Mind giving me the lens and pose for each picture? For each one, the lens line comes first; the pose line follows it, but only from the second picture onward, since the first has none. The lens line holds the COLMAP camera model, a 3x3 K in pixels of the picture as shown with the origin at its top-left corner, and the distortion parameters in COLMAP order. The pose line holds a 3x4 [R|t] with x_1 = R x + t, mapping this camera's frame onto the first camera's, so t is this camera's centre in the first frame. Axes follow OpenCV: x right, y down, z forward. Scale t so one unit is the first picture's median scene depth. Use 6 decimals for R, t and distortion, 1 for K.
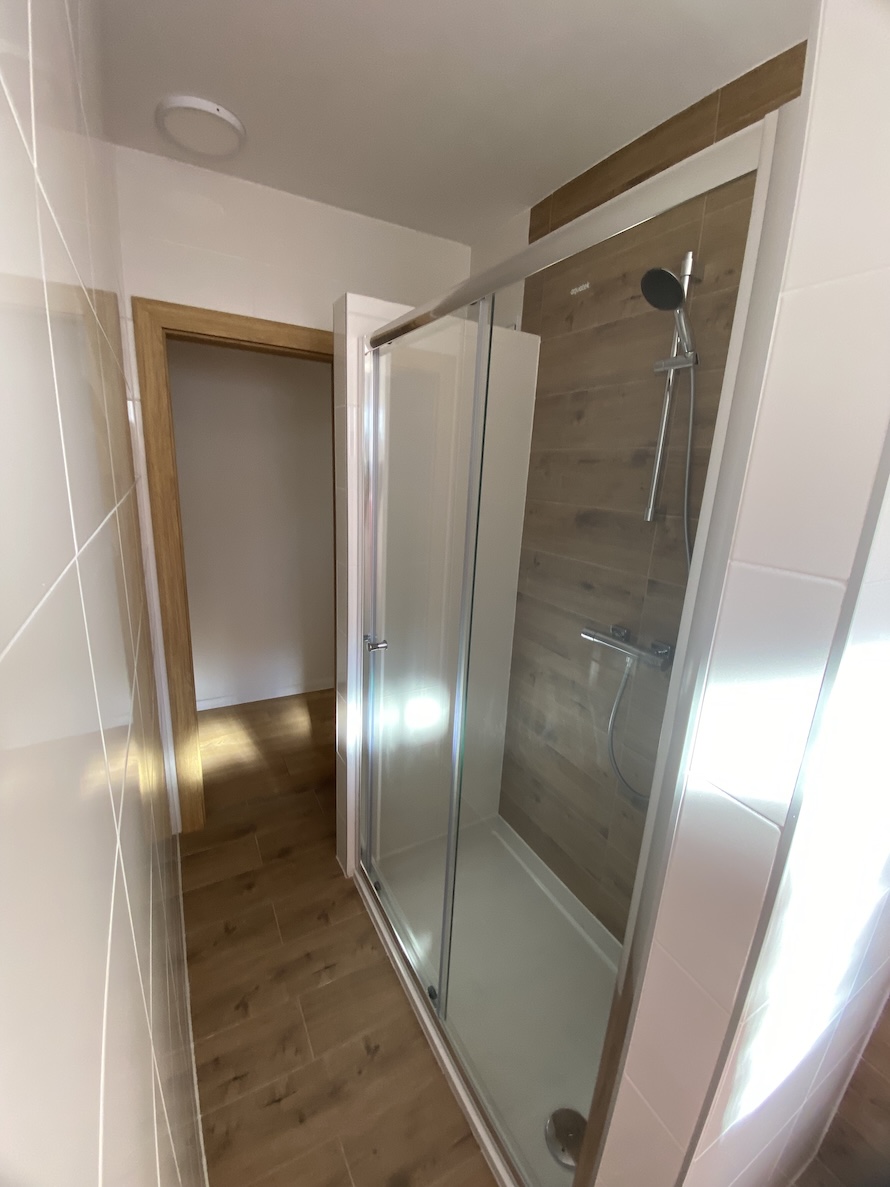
lens RADIAL K [[477.8, 0, 450.2], [0, 477.8, 591.5], [0, 0, 1]] dist [0.012317, -0.016780]
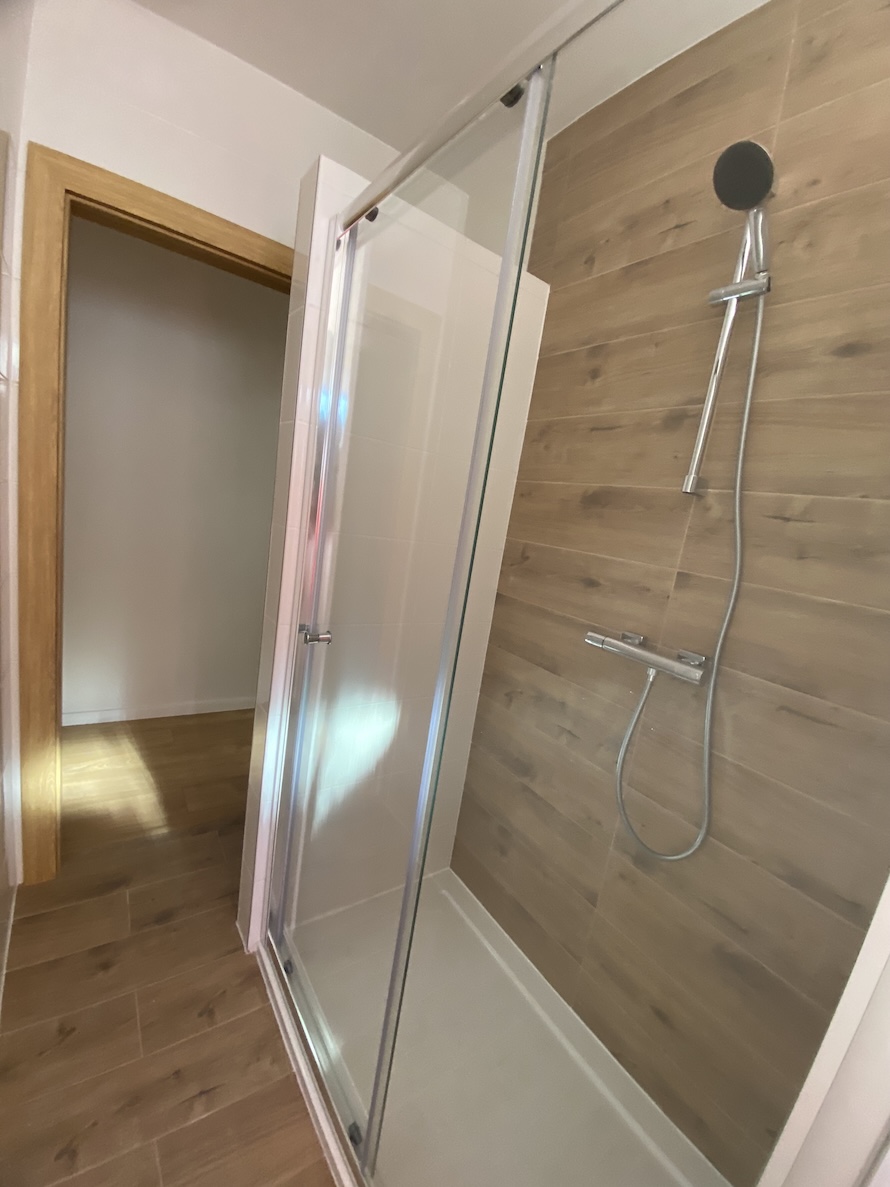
lens RADIAL K [[477.8, 0, 449.0], [0, 477.8, 603.9], [0, 0, 1]] dist [0.012317, -0.016780]
pose [[0.990811, 0.080688, 0.108549, -0.033913], [-0.074566, 0.995450, -0.059329, 0.087869], [-0.112842, 0.050689, 0.992319, 0.226883]]
